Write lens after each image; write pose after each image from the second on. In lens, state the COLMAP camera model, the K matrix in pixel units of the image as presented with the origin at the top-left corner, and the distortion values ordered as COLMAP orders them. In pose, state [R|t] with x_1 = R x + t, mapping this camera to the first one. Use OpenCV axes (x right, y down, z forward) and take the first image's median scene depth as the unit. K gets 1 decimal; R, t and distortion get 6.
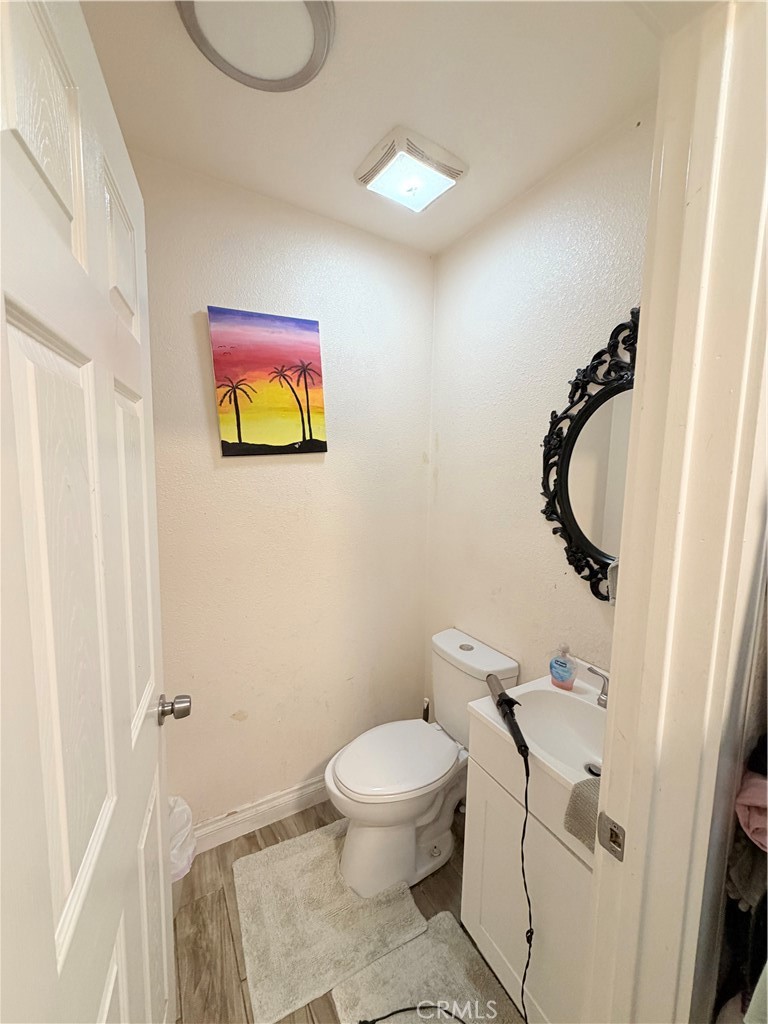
lens RADIAL K [[407.6, 0, 383.5], [0, 407.6, 511.4], [0, 0, 1]] dist [0.000296, 0.000125]
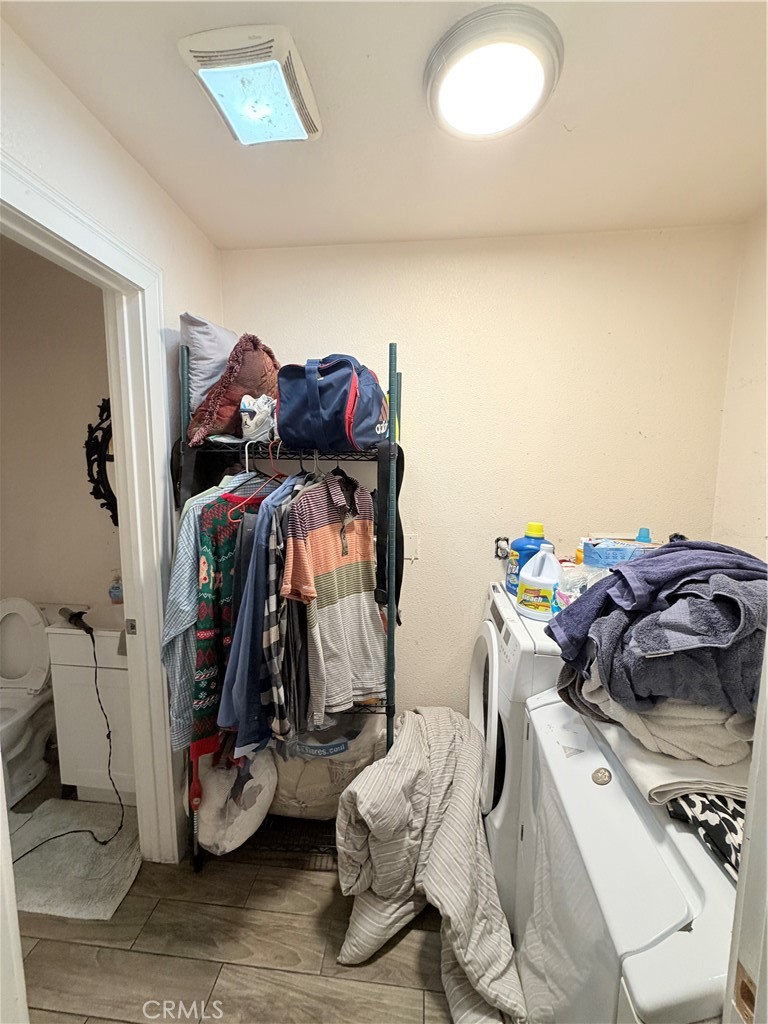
lens RADIAL K [[407.6, 0, 383.5], [0, 407.6, 511.4], [0, 0, 1]] dist [0.000296, 0.000125]
pose [[0.585589, -0.106267, 0.803612, -0.174991], [0.096195, 0.993475, 0.061276, 0.077868], [-0.804880, 0.041421, 0.591990, -0.706343]]
